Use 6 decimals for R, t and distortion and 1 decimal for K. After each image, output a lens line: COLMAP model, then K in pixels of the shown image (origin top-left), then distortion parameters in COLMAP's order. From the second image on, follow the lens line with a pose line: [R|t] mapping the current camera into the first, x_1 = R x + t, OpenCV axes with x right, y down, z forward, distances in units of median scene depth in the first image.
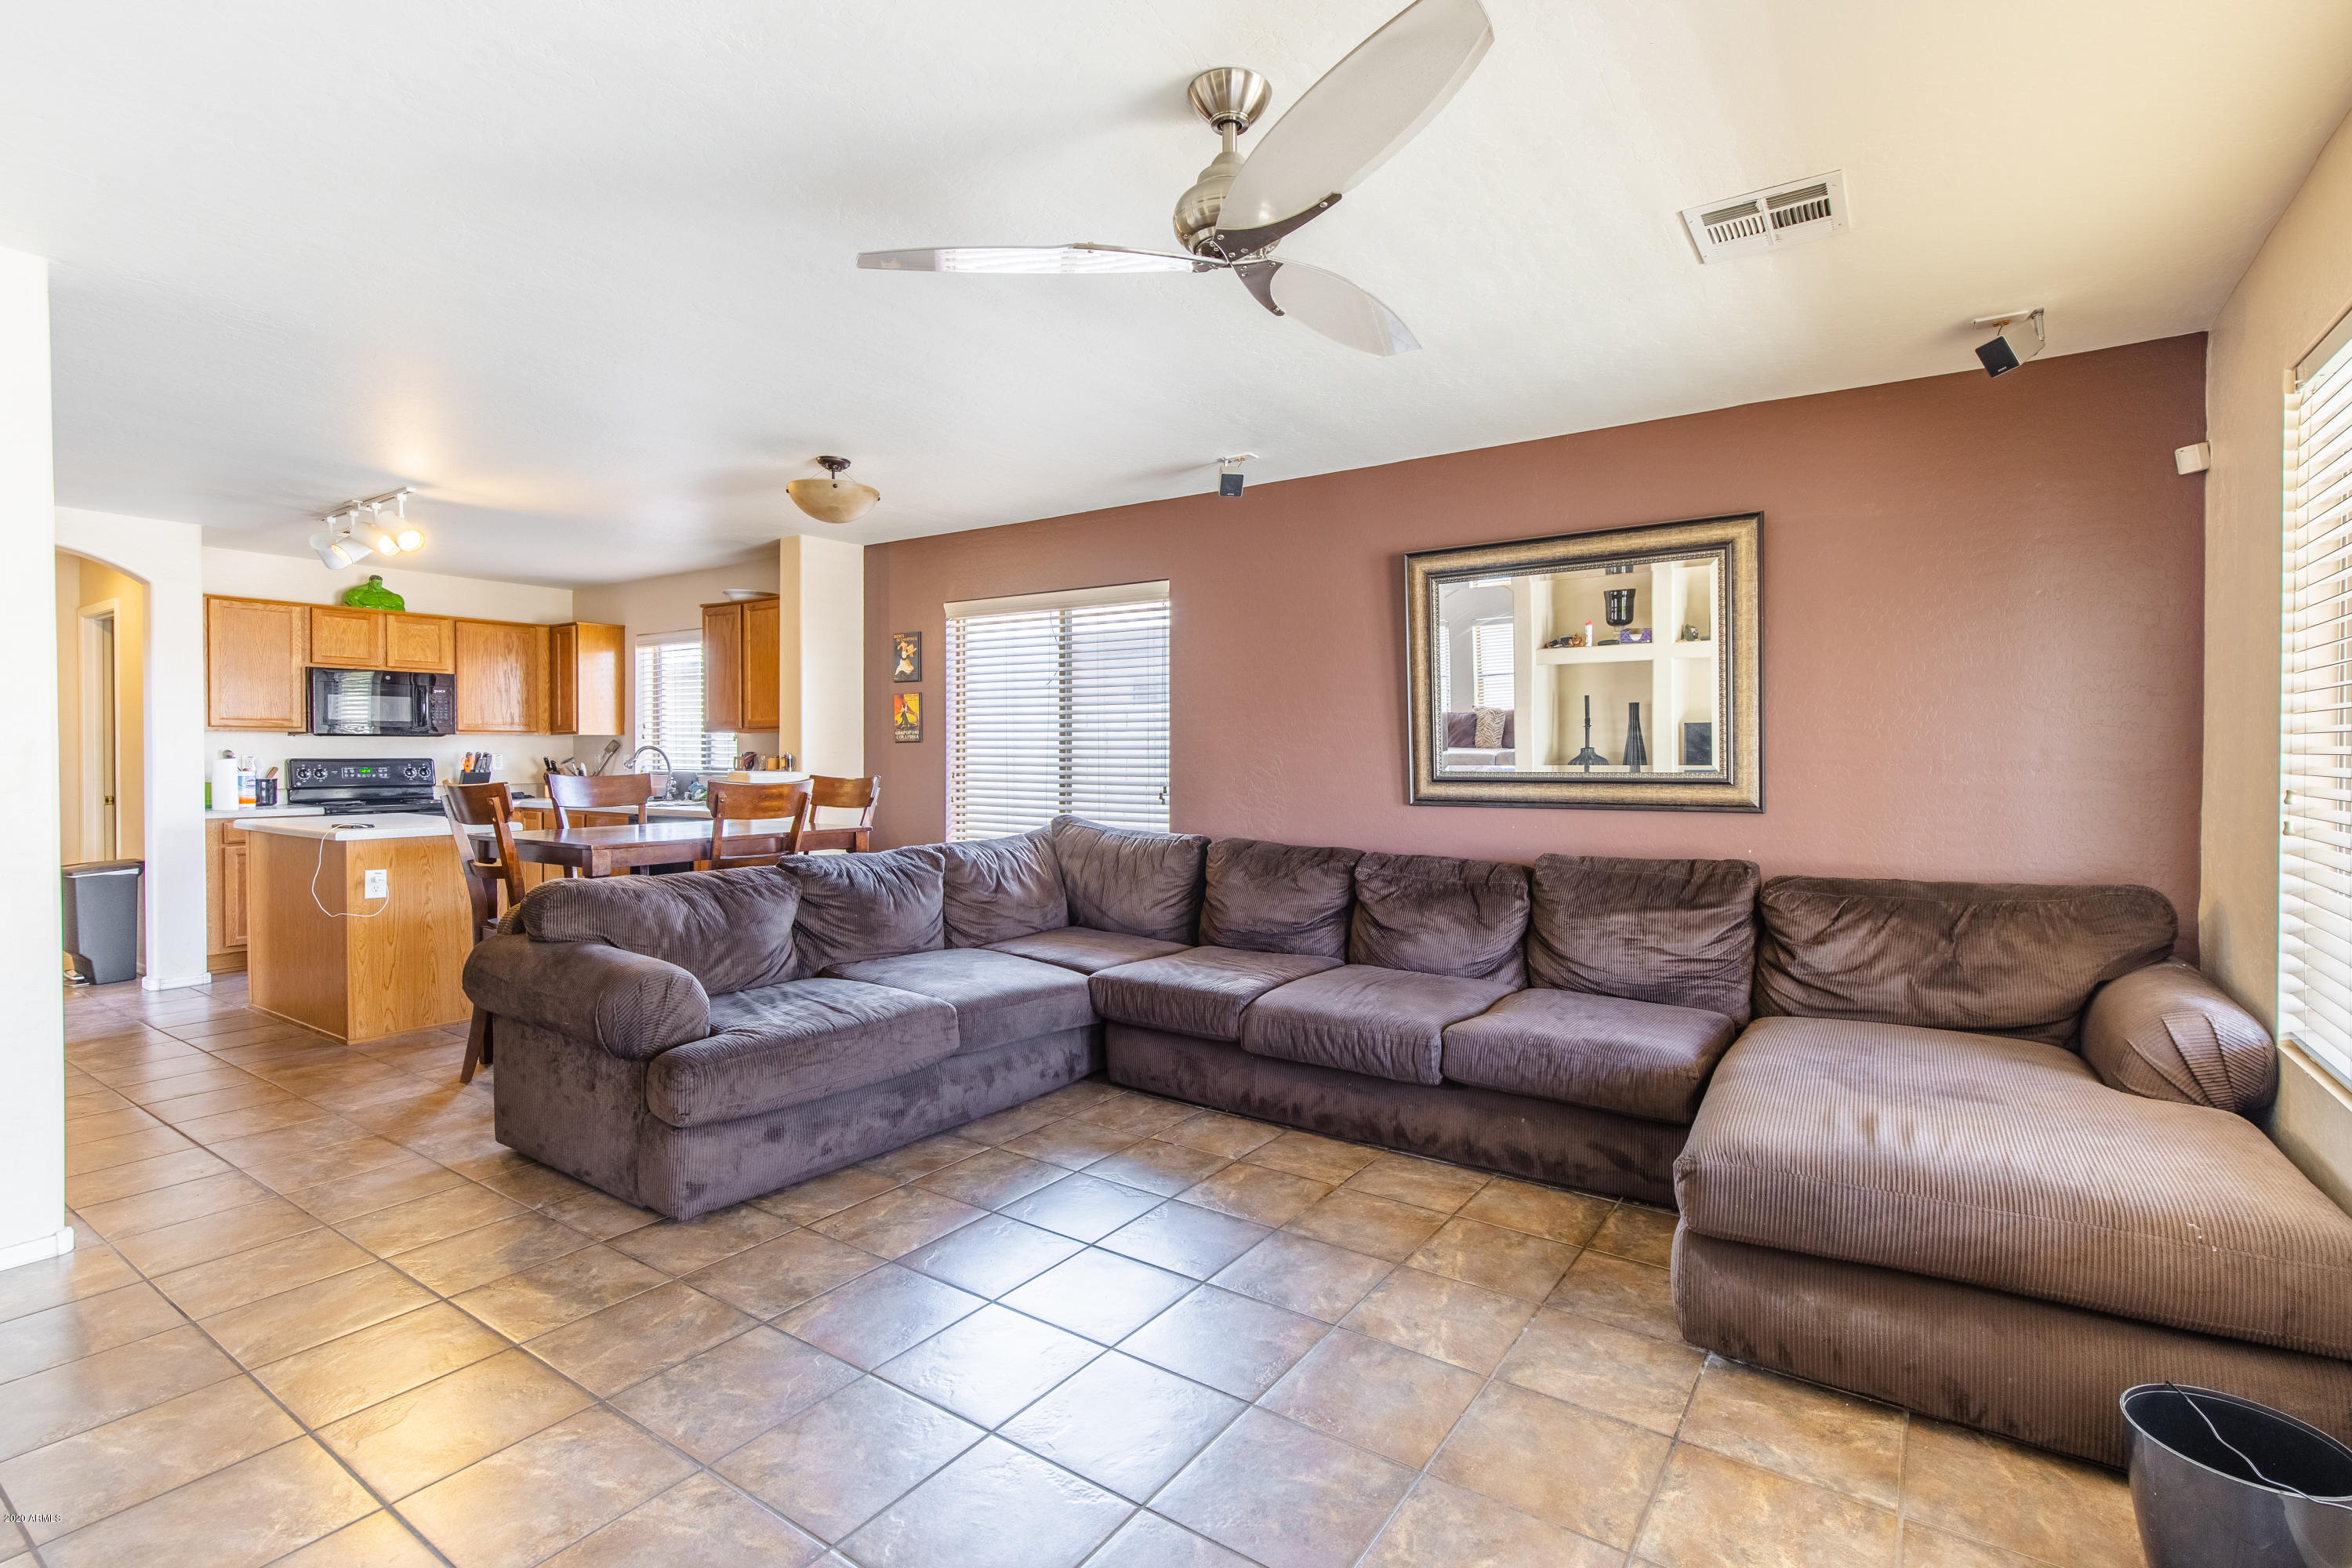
lens RADIAL K [[1075.3, 0, 1237.1], [0, 1075.3, 764.0], [0, 0, 1]] dist [-0.000390, -0.000544]
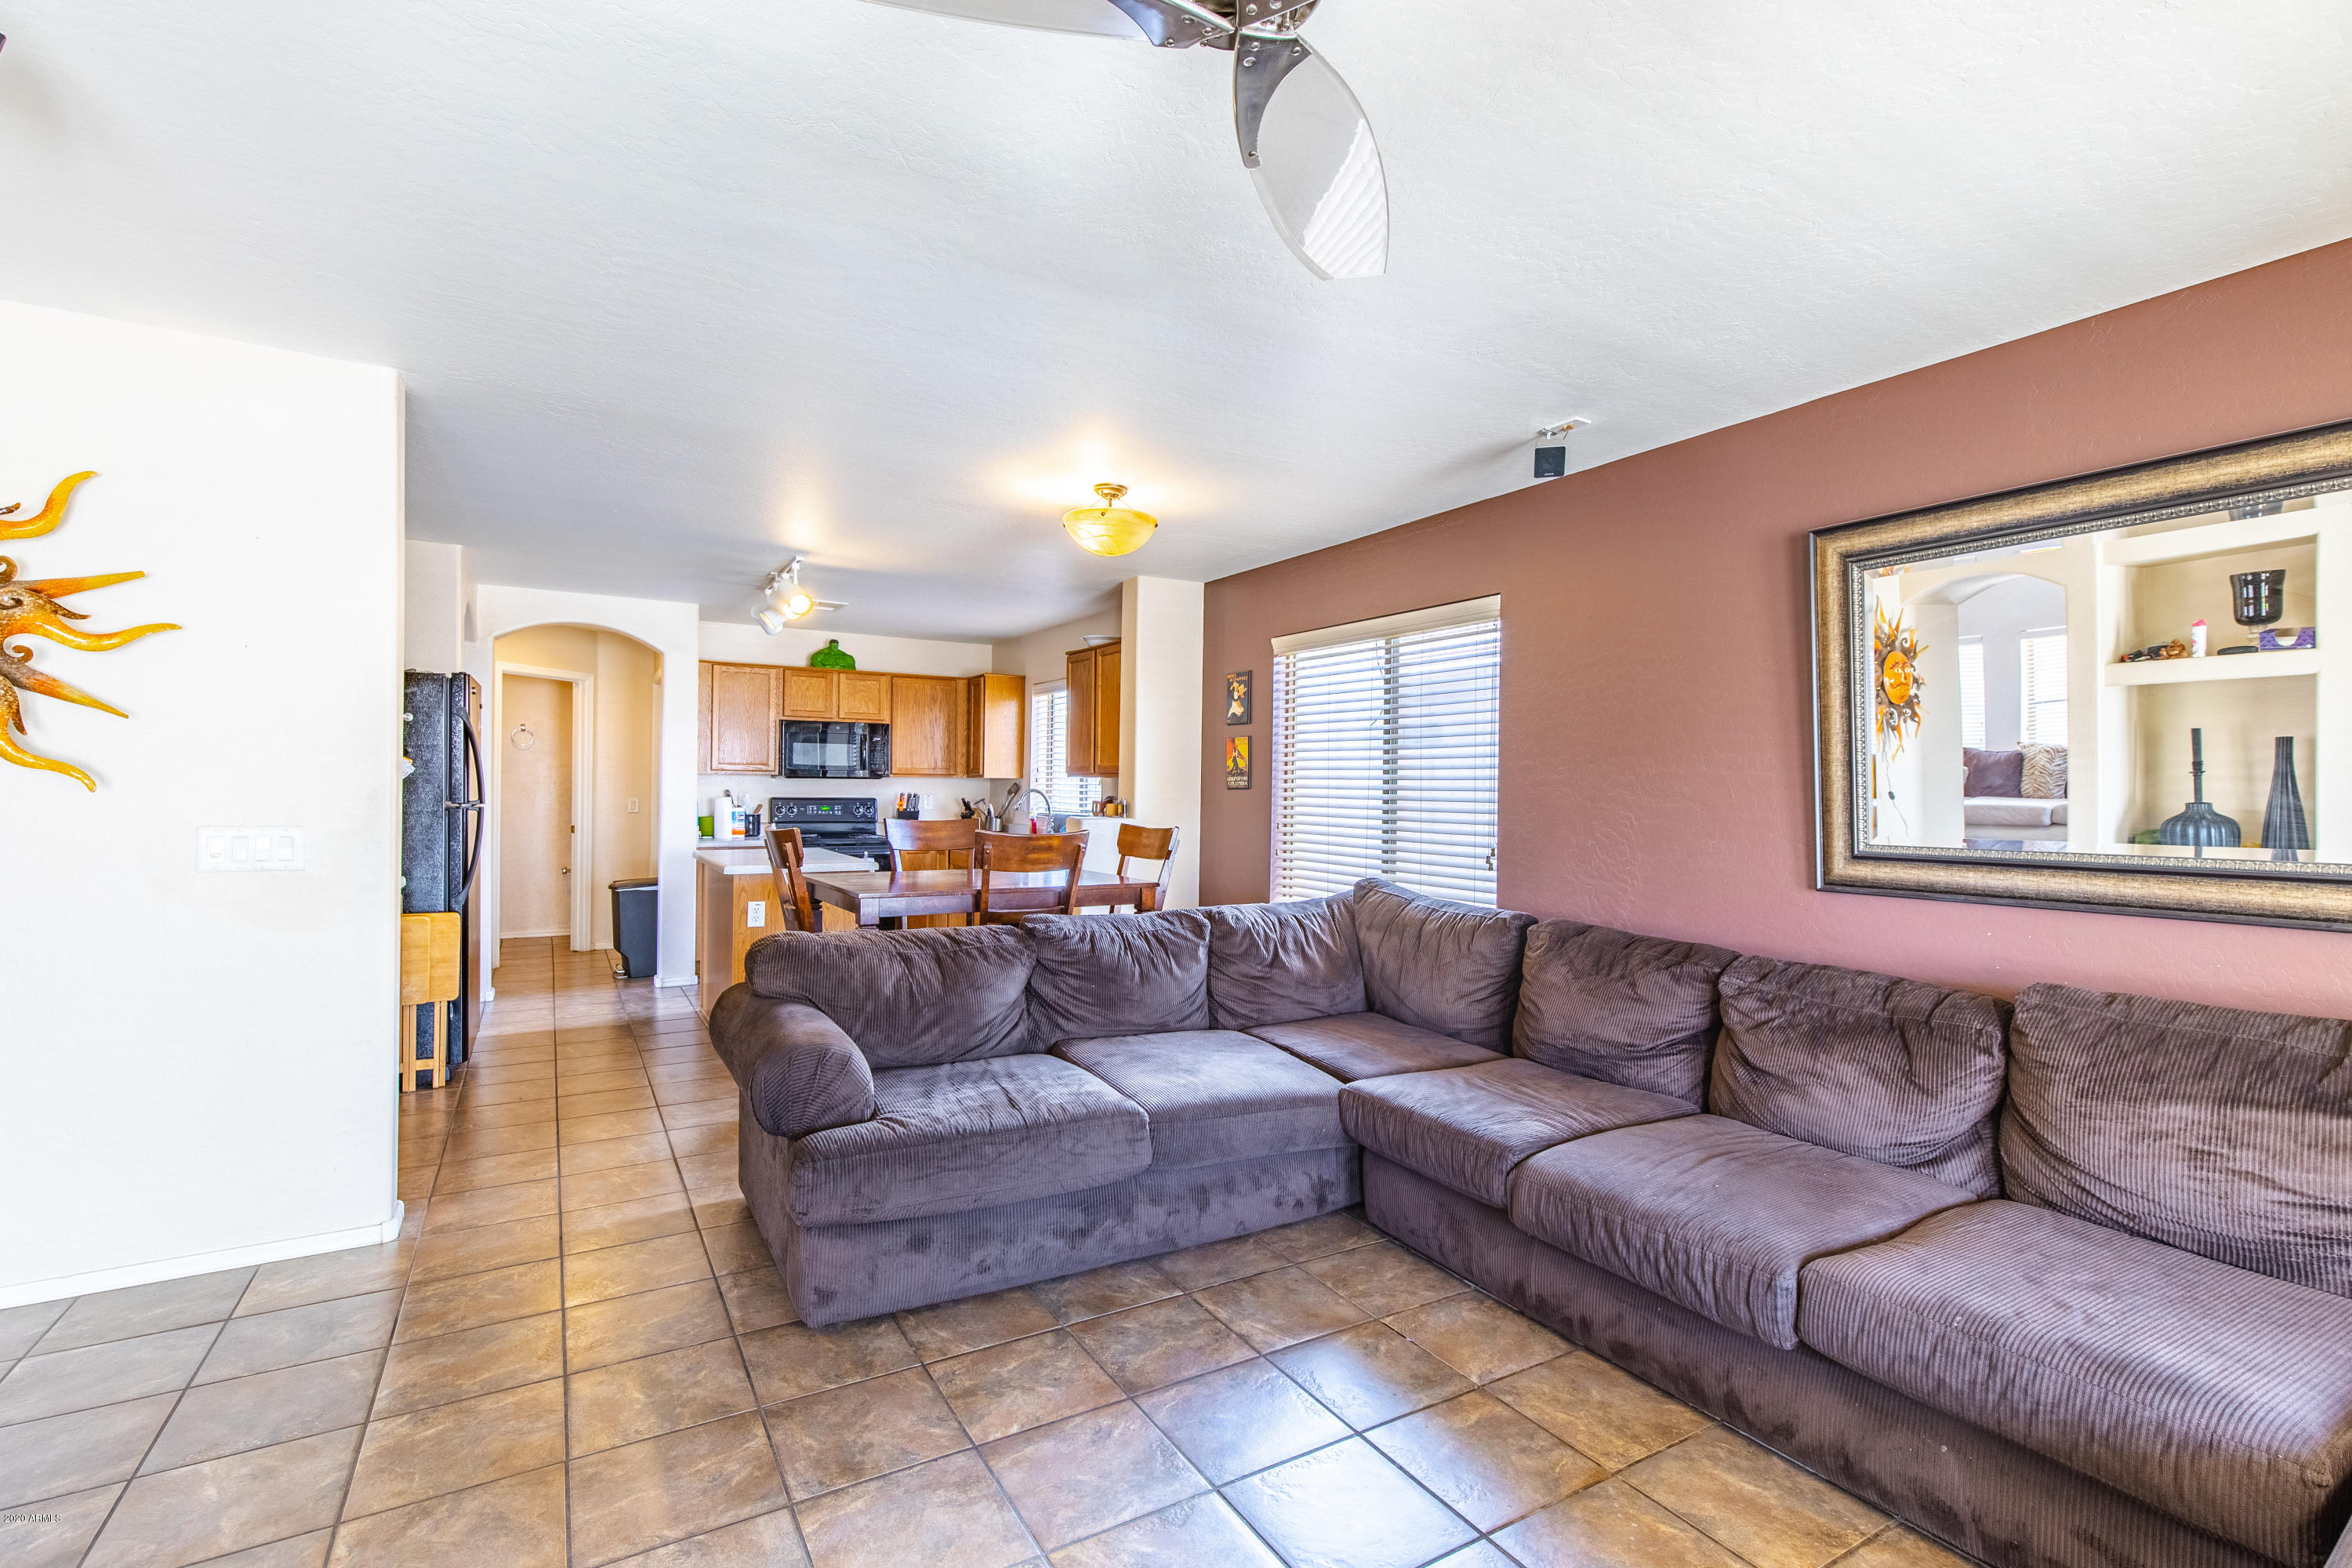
lens RADIAL K [[1075.3, 0, 1223.4], [0, 1075.3, 787.3], [0, 0, 1]] dist [-0.000390, -0.000544]
pose [[0.904149, 0.009143, -0.427118, 0.116144], [-0.015506, 0.999815, -0.011422, -0.015336], [0.426935, 0.016950, 0.904124, 0.214478]]
